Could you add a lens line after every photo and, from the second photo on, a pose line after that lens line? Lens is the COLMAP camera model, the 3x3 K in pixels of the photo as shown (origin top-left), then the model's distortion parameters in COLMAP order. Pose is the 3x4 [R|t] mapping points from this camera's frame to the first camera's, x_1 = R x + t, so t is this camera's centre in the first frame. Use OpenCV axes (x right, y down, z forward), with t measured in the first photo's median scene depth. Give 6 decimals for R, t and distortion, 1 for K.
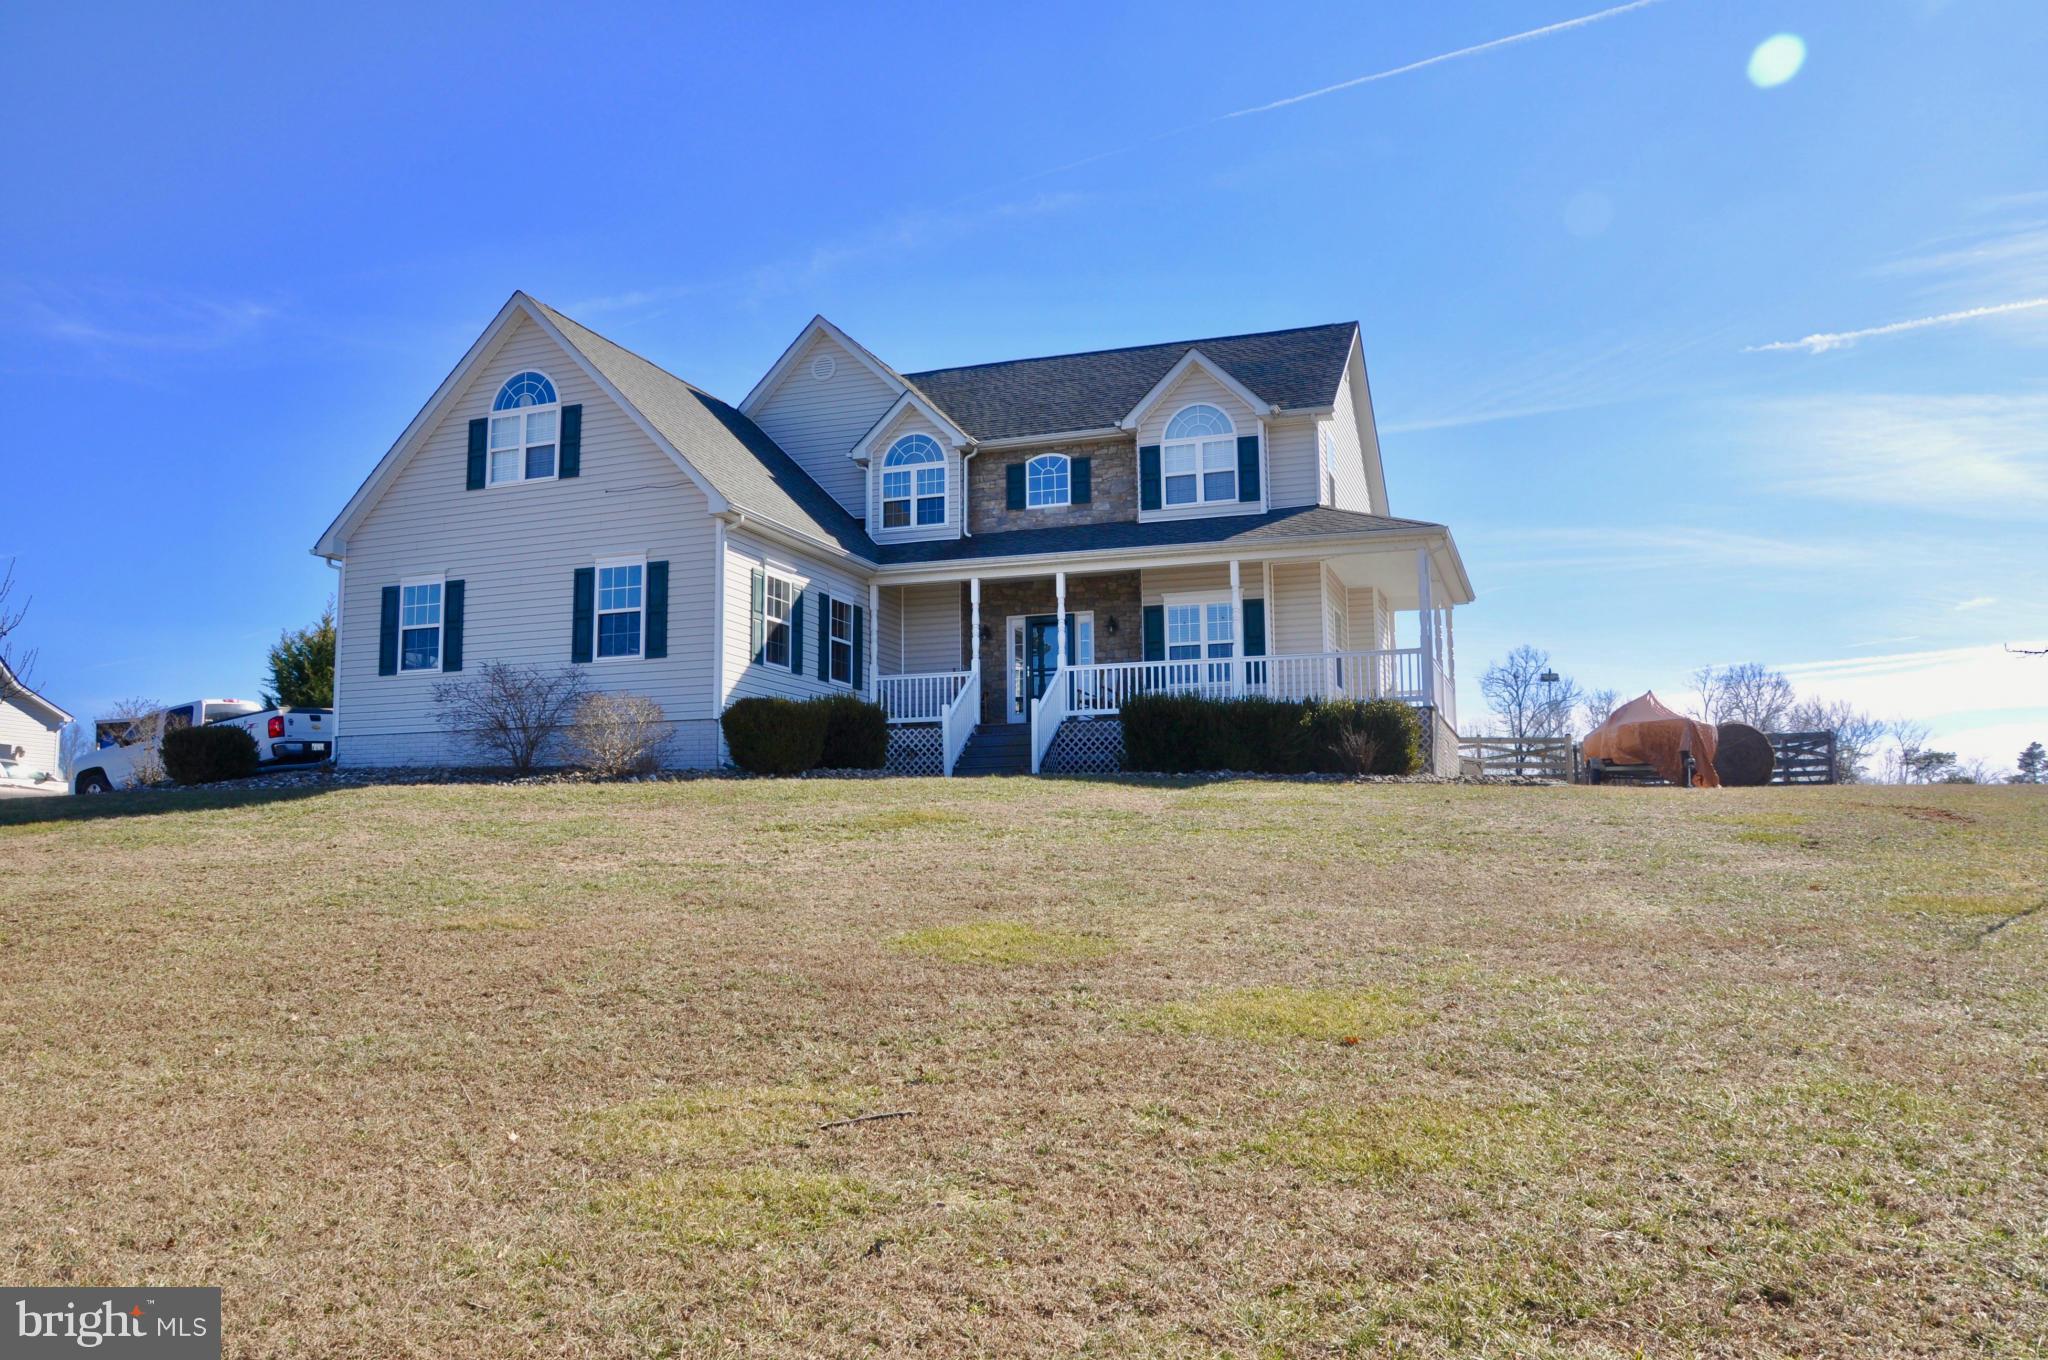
lens RADIAL K [[1588.7, 0, 1024.0], [0, 1588.7, 680.0], [0, 0, 1]] dist [-0.129201, 0.003563]
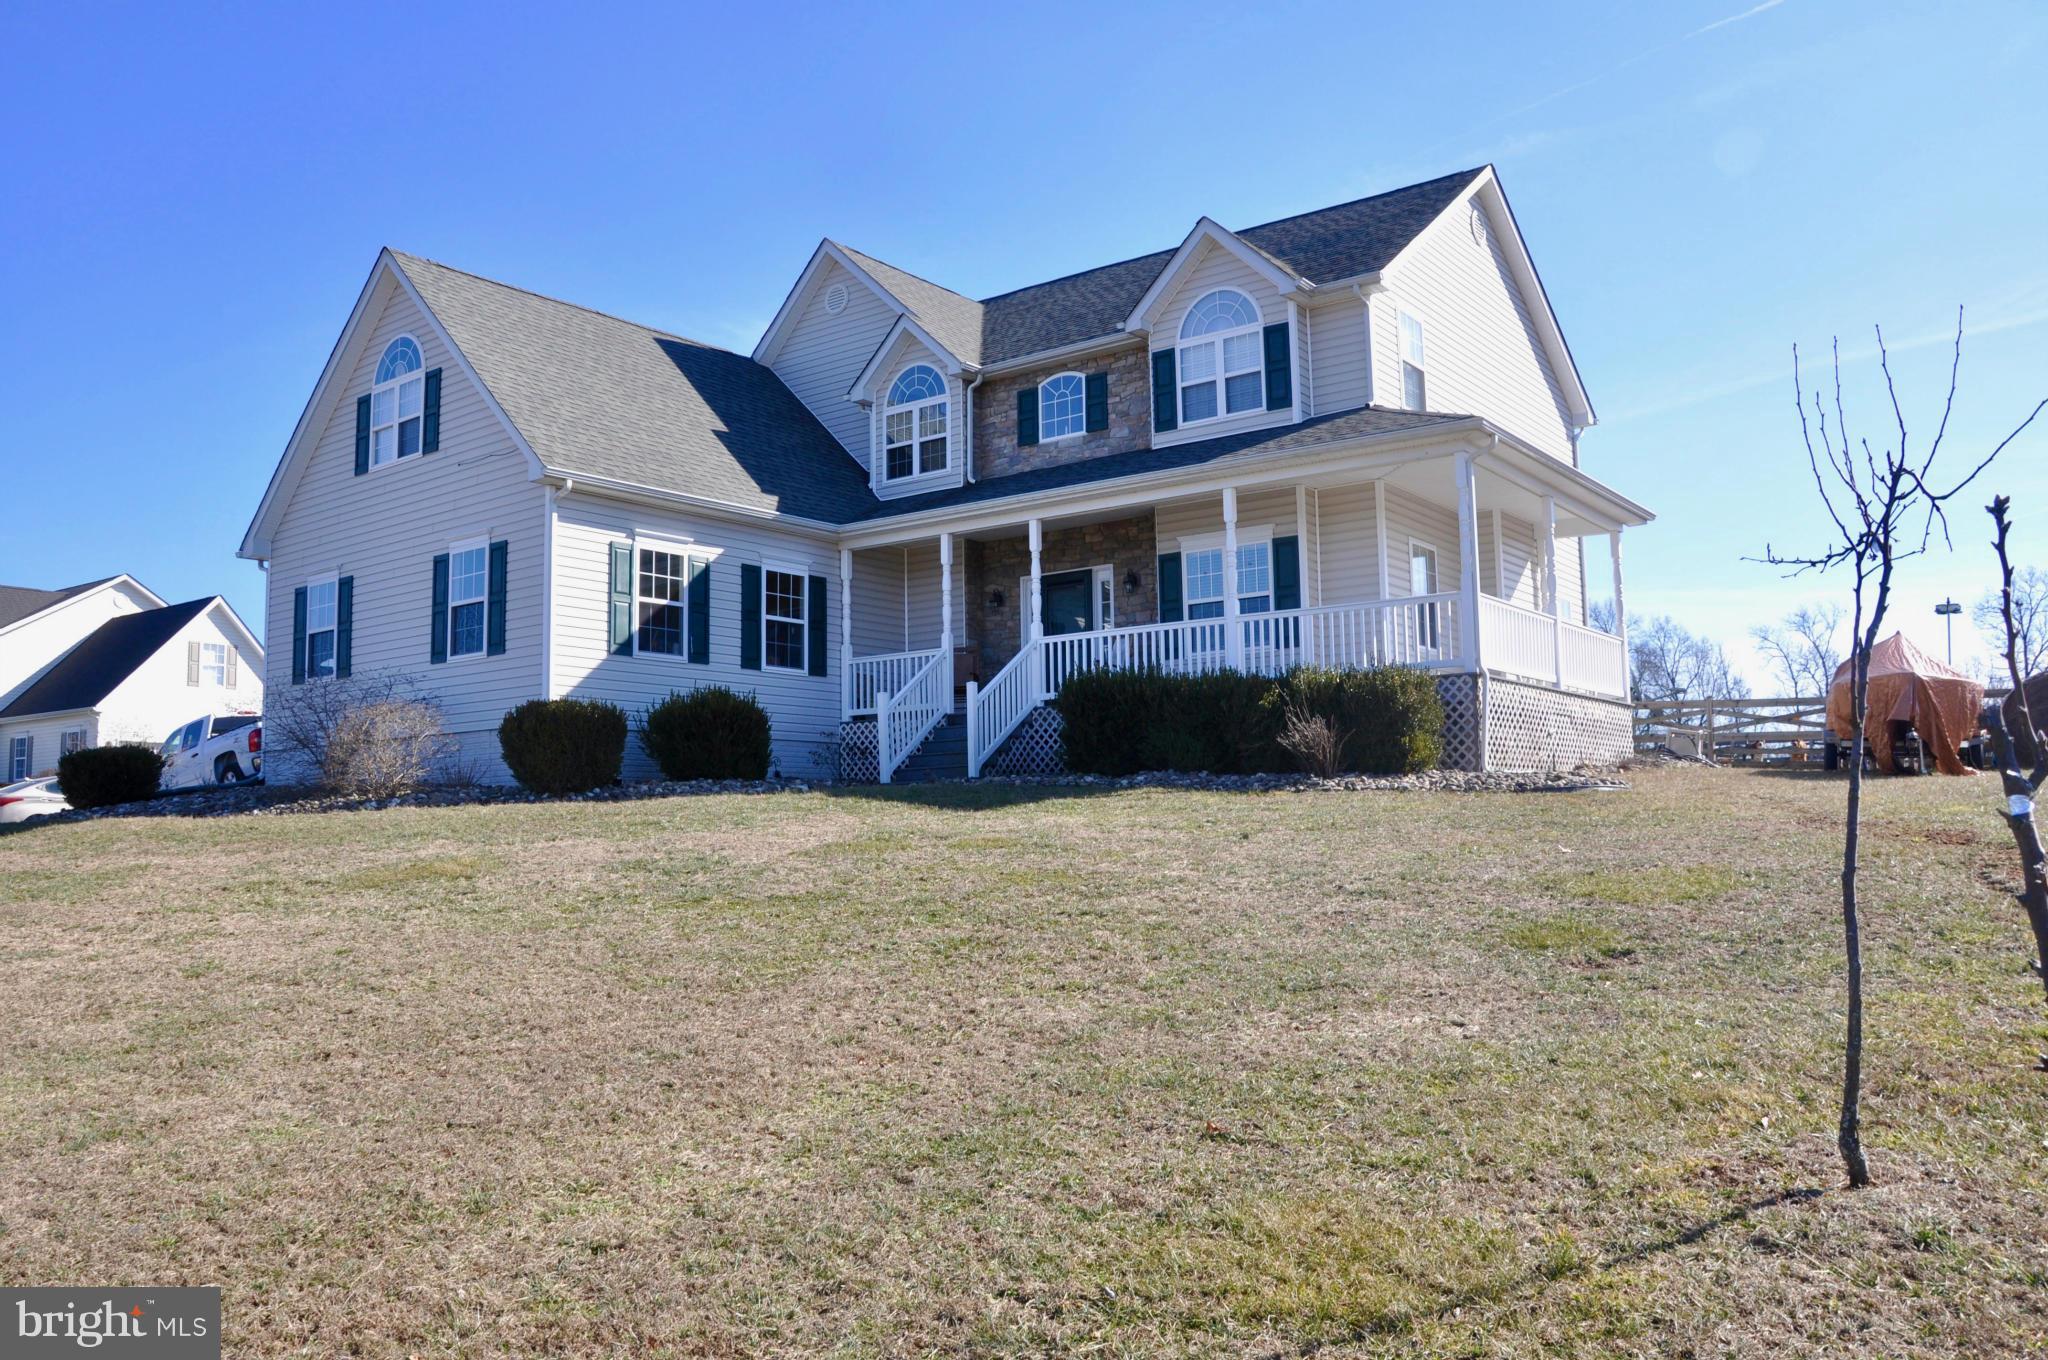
lens RADIAL K [[1588.7, 0, 1024.0], [0, 1588.7, 680.0], [0, 0, 1]] dist [-0.129201, 0.003563]
pose [[0.953453, -0.039044, -0.299004, 0.246267], [0.046544, 0.998754, 0.018002, -0.001966], [0.297928, -0.031081, 0.954082, 0.233820]]
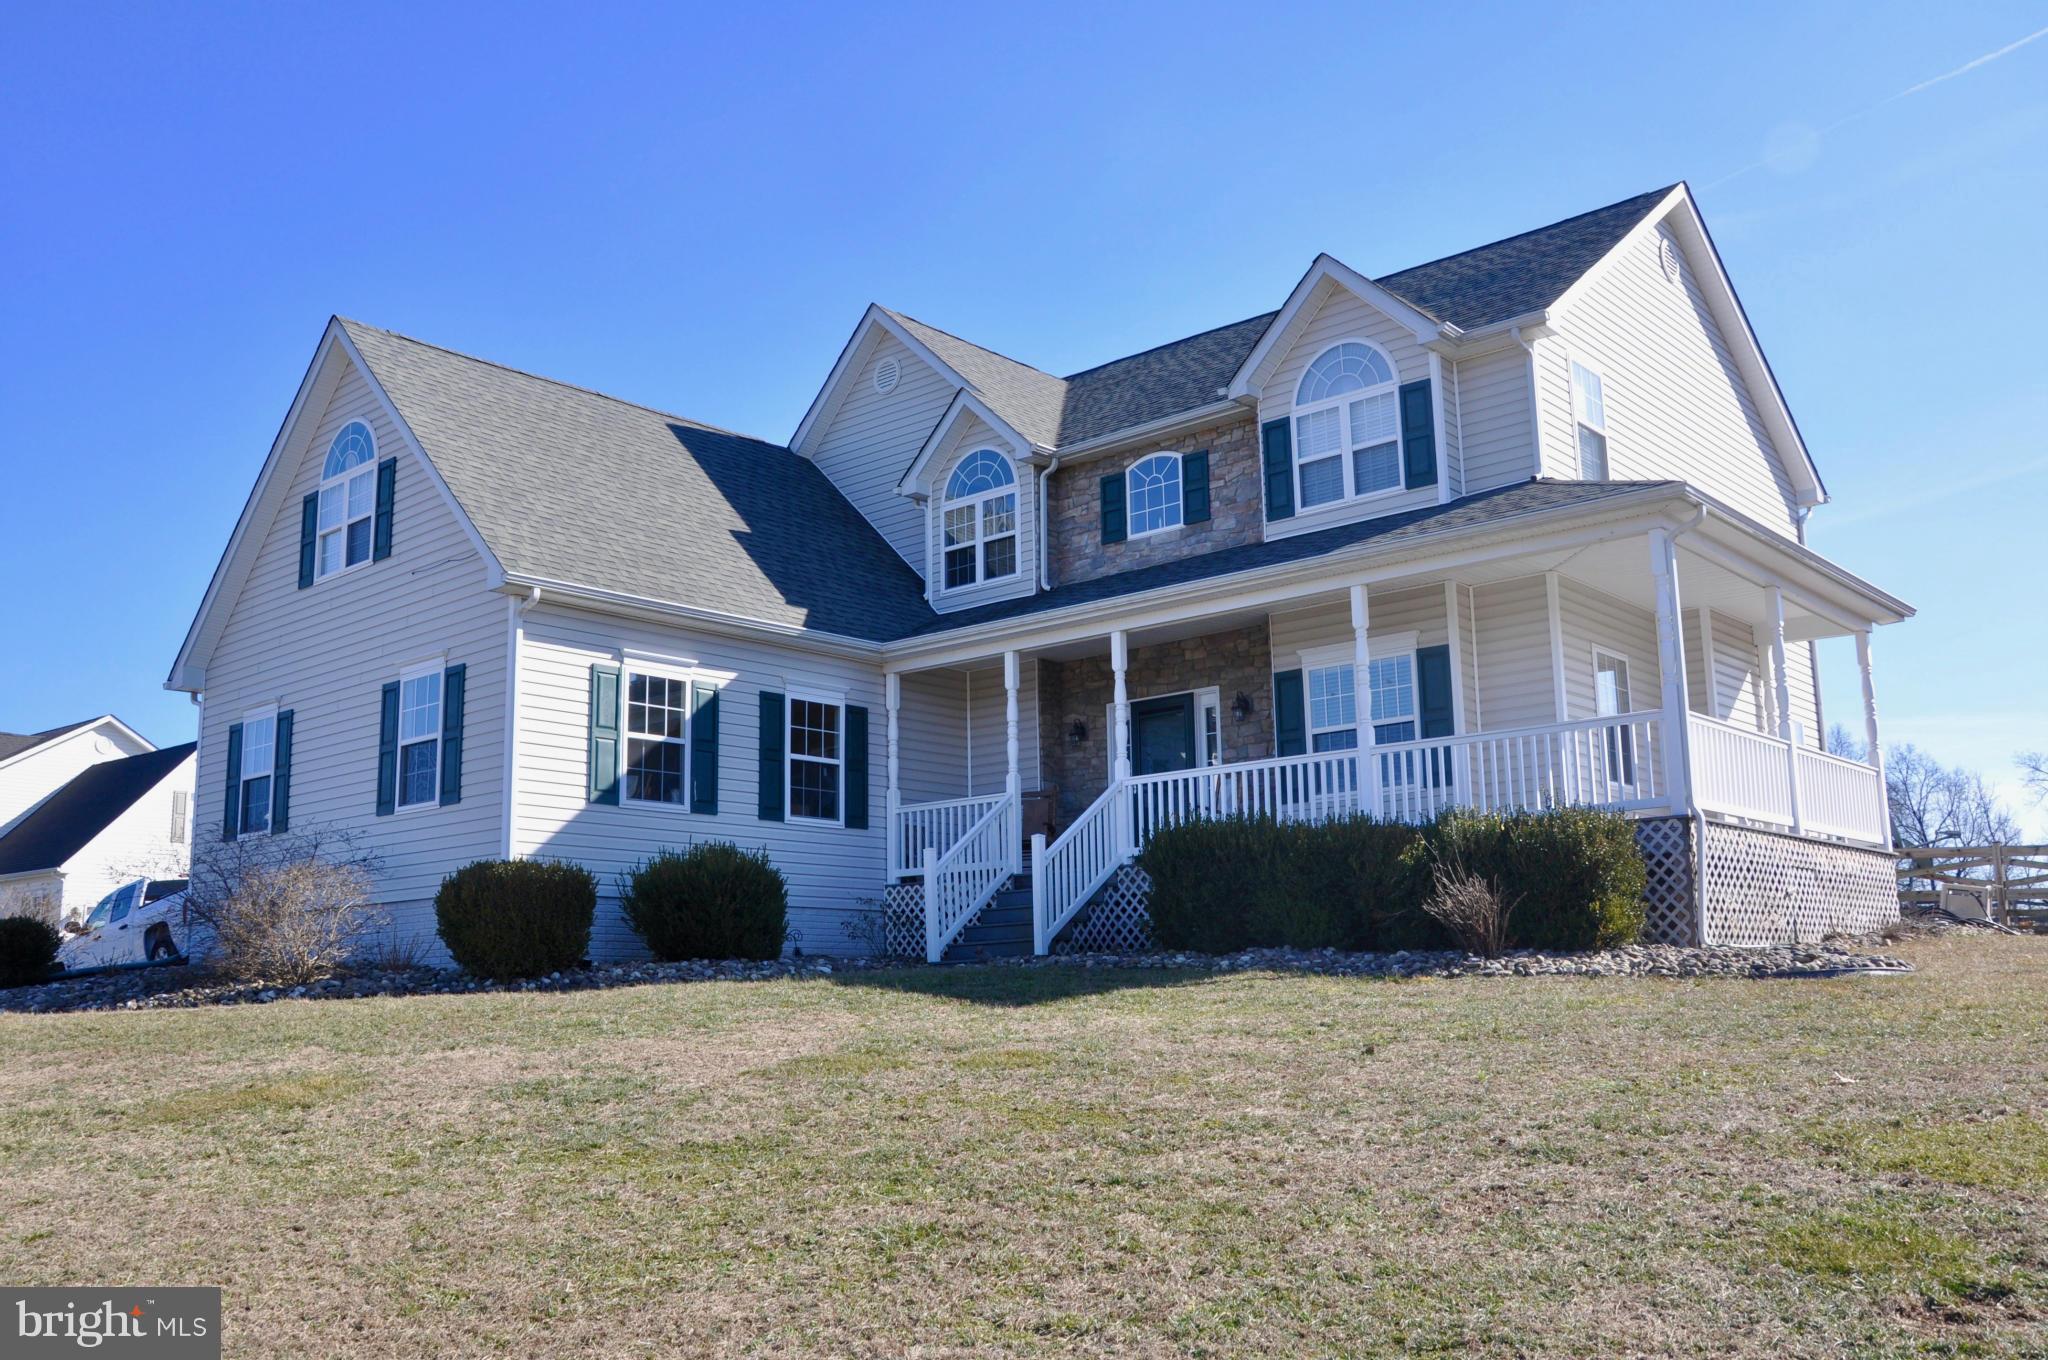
lens RADIAL K [[1777.9, 0, 1021.2], [0, 1777.9, 685.3], [0, 0, 1]] dist [-0.107492, 0.148734]
pose [[0.927540, -0.077120, -0.365680, 0.241118], [0.056497, 0.996167, -0.066785, -0.000347], [0.369429, 0.041286, 0.928341, 0.315520]]
